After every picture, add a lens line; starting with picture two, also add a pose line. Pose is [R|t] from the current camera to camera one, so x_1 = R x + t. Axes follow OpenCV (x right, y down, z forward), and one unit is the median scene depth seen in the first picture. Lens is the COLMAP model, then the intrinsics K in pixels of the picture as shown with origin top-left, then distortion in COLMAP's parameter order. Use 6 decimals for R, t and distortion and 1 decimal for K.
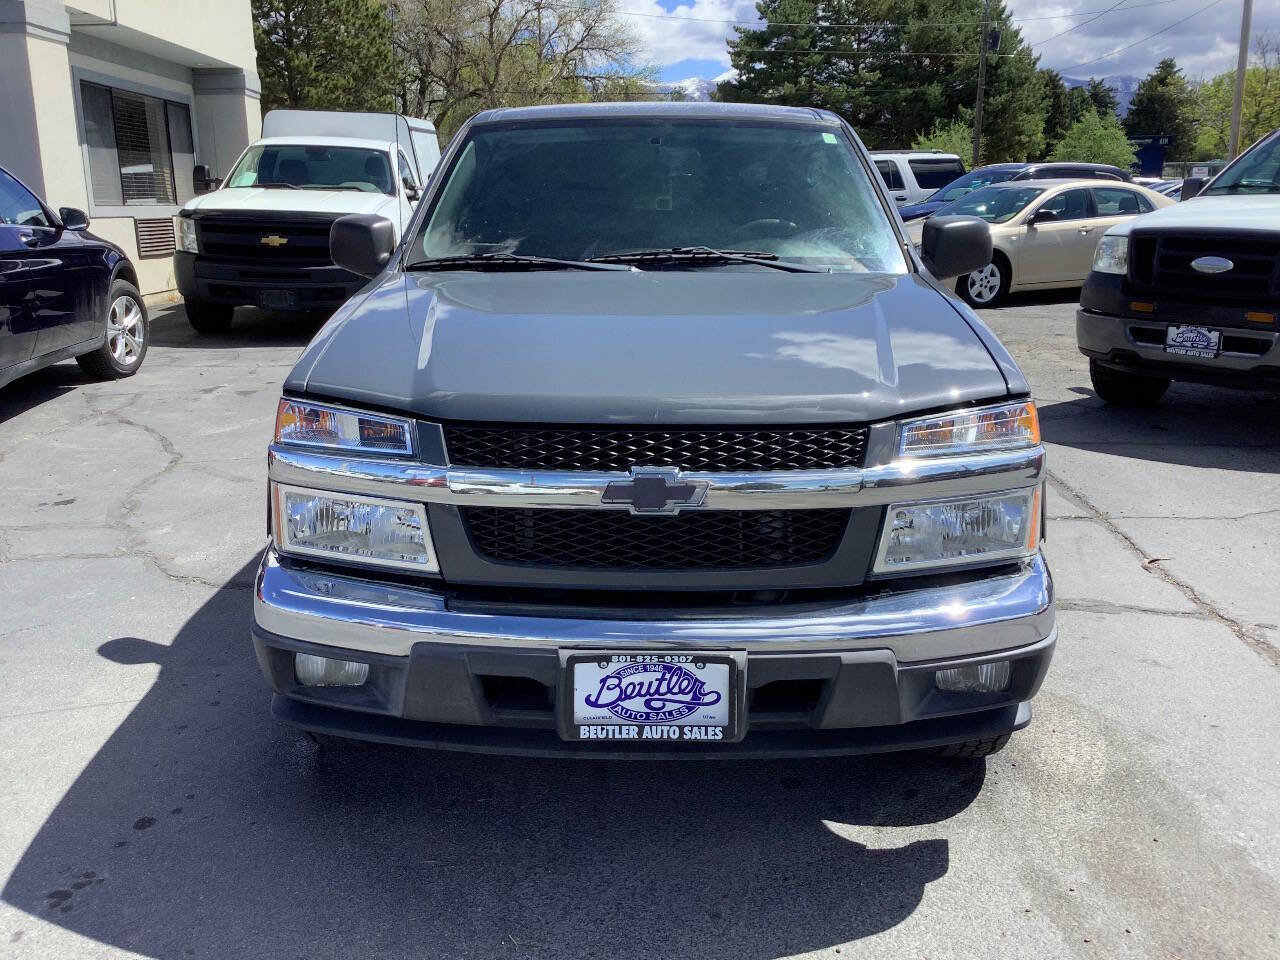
lens RADIAL K [[1153.7, 0, 640.0], [0, 1153.7, 480.0], [0, 0, 1]] dist [0.081063, -0.120059]
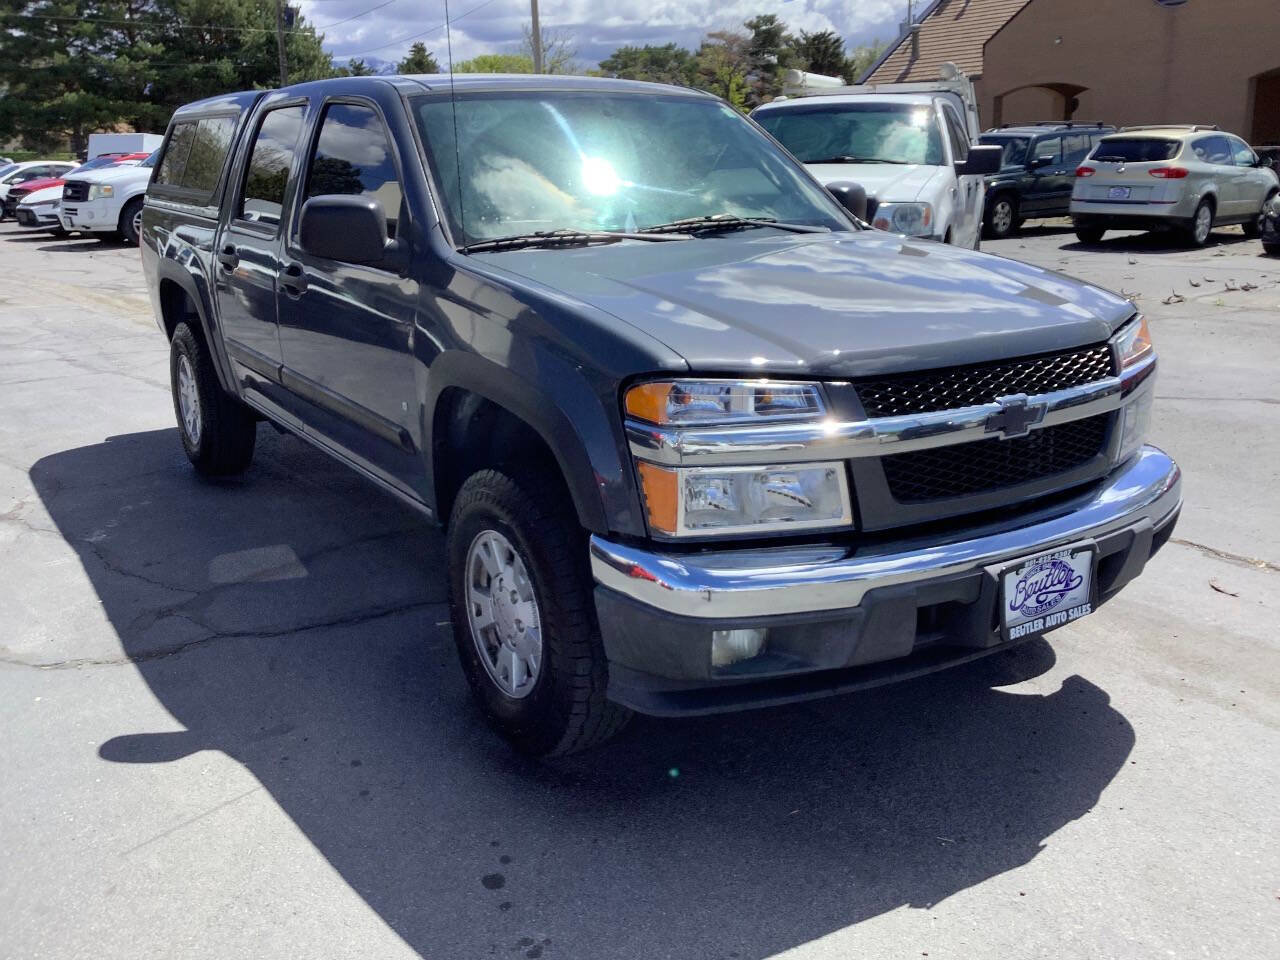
lens RADIAL K [[1153.7, 0, 640.0], [0, 1153.7, 480.0], [0, 0, 1]] dist [0.081063, -0.120059]
pose [[0.837021, -0.162591, 0.522456, -0.822413], [0.153810, 0.986246, 0.060509, -0.049958], [-0.525108, 0.029712, 0.850517, 0.193493]]
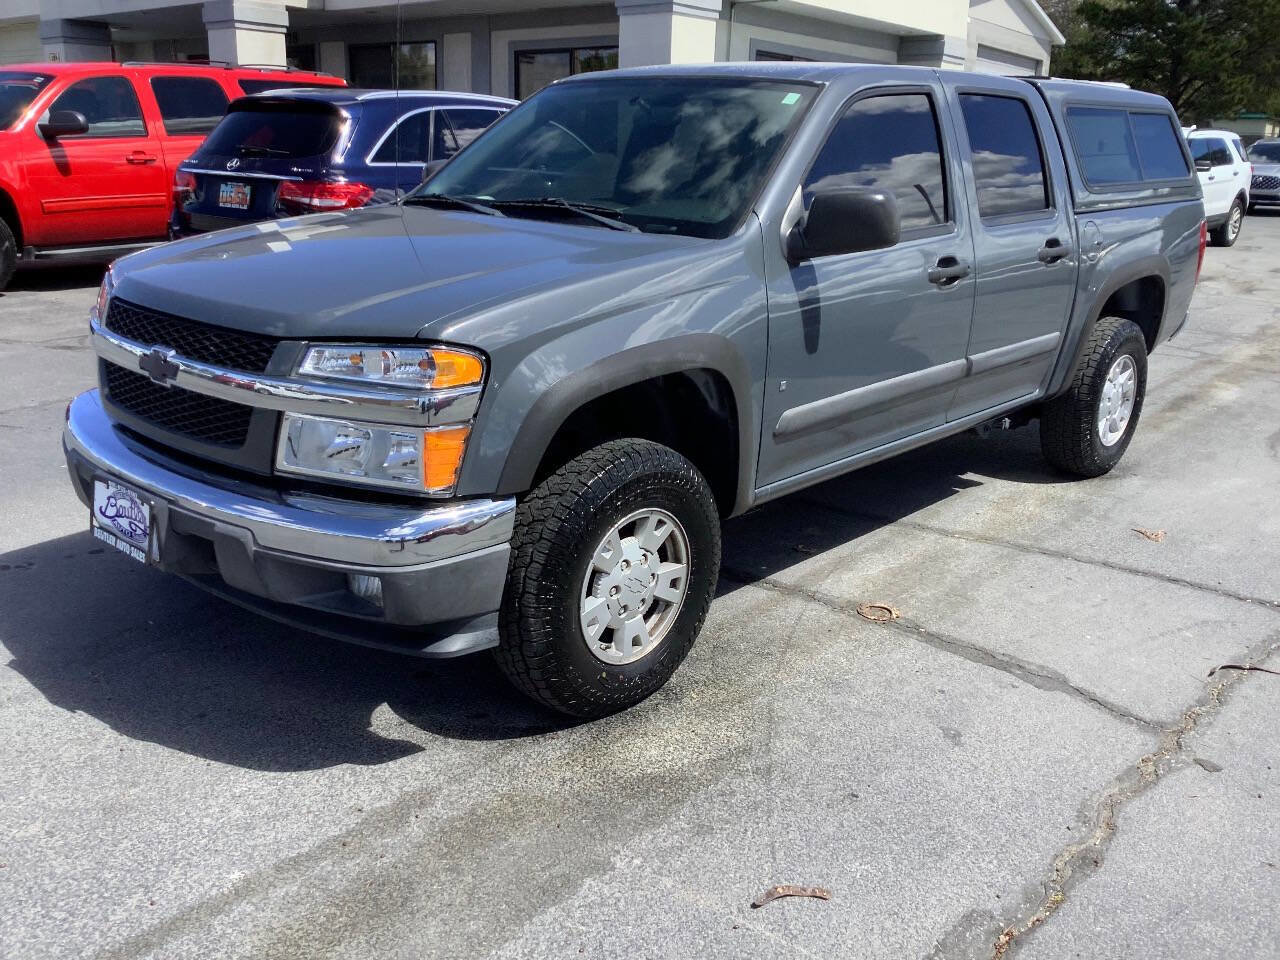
lens RADIAL K [[1147.1, 0, 657.2], [0, 1147.1, 452.5], [0, 0, 1]] dist [0.126868, -0.224410]
pose [[0.760465, 0.199444, -0.617993, 1.129104], [-0.195502, 0.977831, 0.075000, -0.091238], [0.619251, 0.063784, 0.782598, 0.298878]]
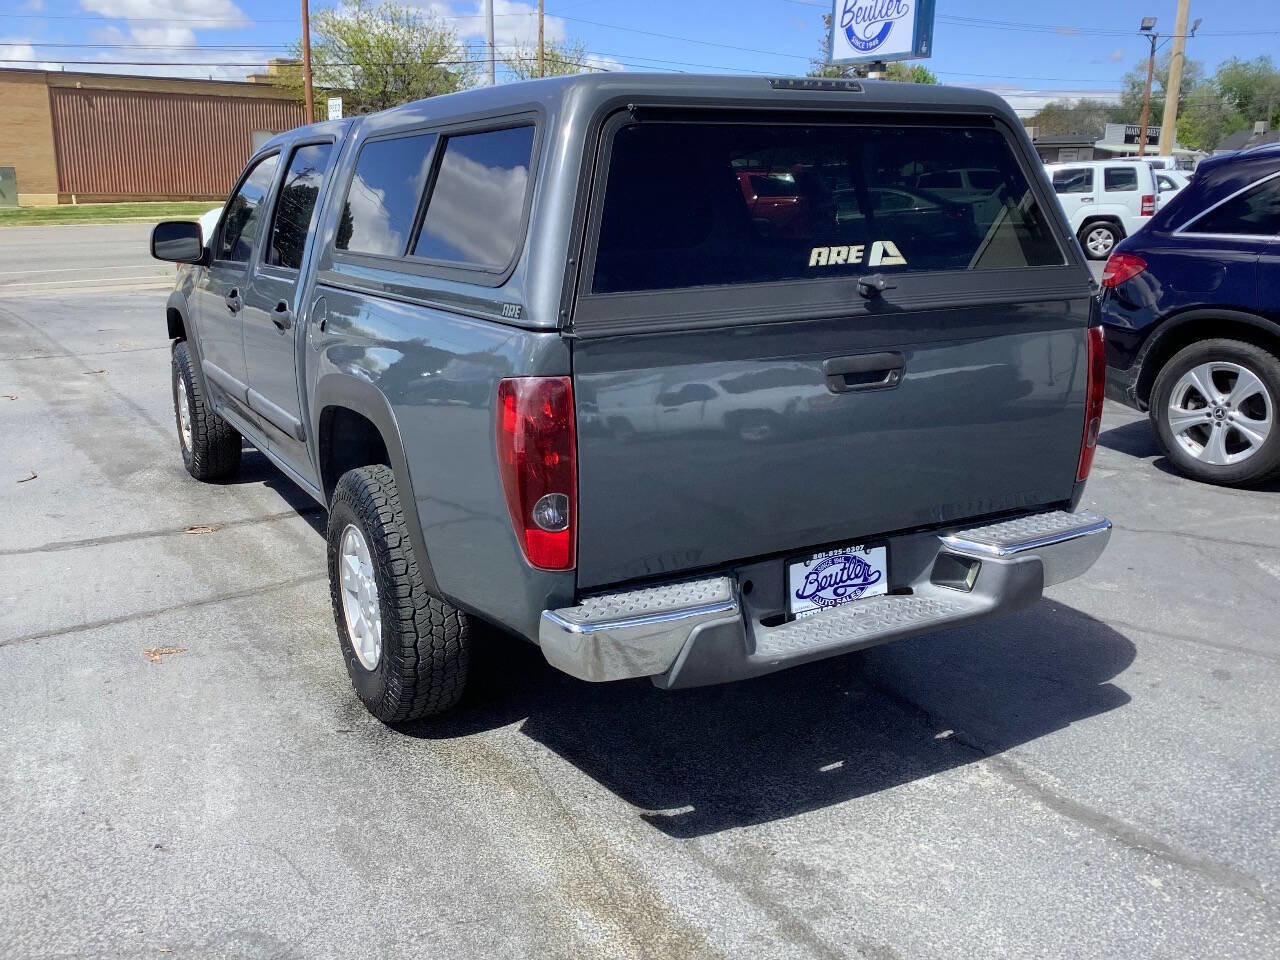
lens RADIAL K [[1153.7, 0, 640.0], [0, 1153.7, 480.0], [0, 0, 1]] dist [0.081063, -0.120059]
pose [[-0.866465, 0.131021, -0.481738, 0.762304], [-0.114600, 0.886982, 0.447358, -0.975044], [0.485907, 0.442827, -0.753524, 3.721213]]
